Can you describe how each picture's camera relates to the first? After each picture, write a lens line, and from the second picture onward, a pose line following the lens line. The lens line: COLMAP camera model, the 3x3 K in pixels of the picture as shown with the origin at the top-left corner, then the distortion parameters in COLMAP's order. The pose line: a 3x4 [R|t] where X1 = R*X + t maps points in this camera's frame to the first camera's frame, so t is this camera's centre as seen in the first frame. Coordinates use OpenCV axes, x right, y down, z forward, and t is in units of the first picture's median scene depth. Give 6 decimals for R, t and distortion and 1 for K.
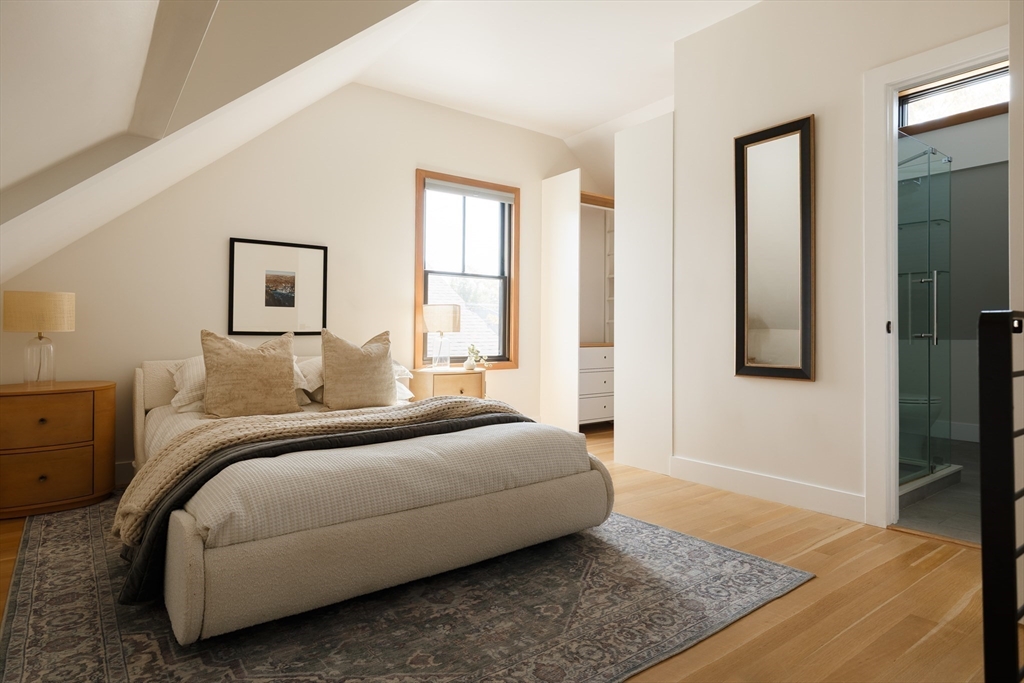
lens RADIAL K [[582.3, 0, 514.0], [0, 582.3, 341.7], [0, 0, 1]] dist [0.001364, -0.000182]
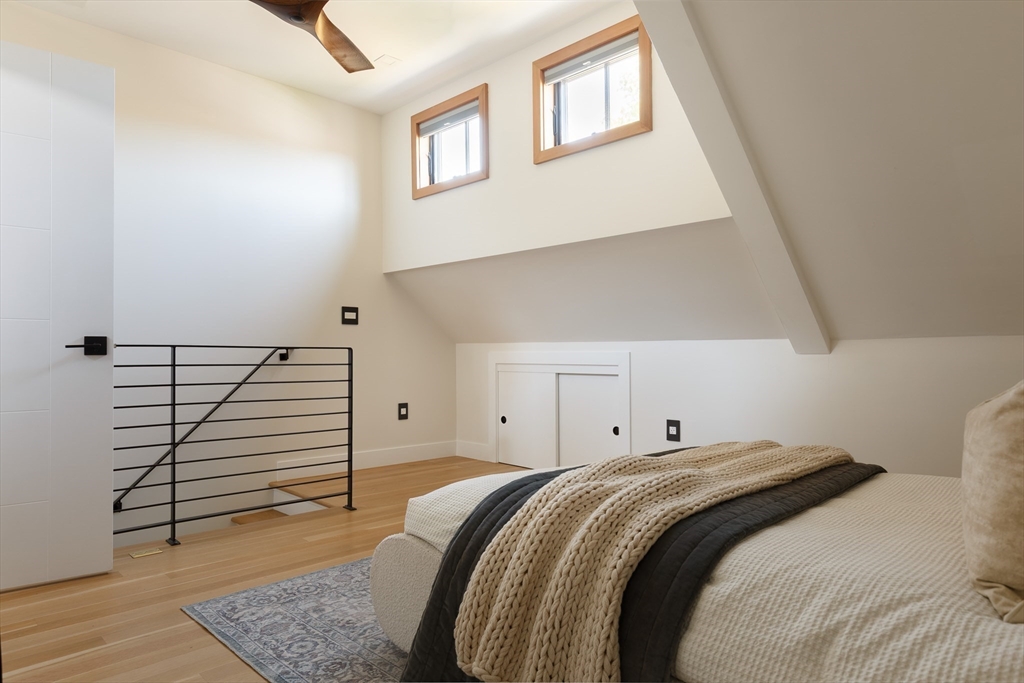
lens RADIAL K [[652.2, 0, 510.7], [0, 652.2, 343.4], [0, 0, 1]] dist [0.000095, 0.000062]
pose [[-0.991944, 0.002820, -0.126649, 0.061867], [0.002927, 0.999996, -0.000656, -0.014211], [0.126646, -0.001022, -0.991947, 1.113829]]
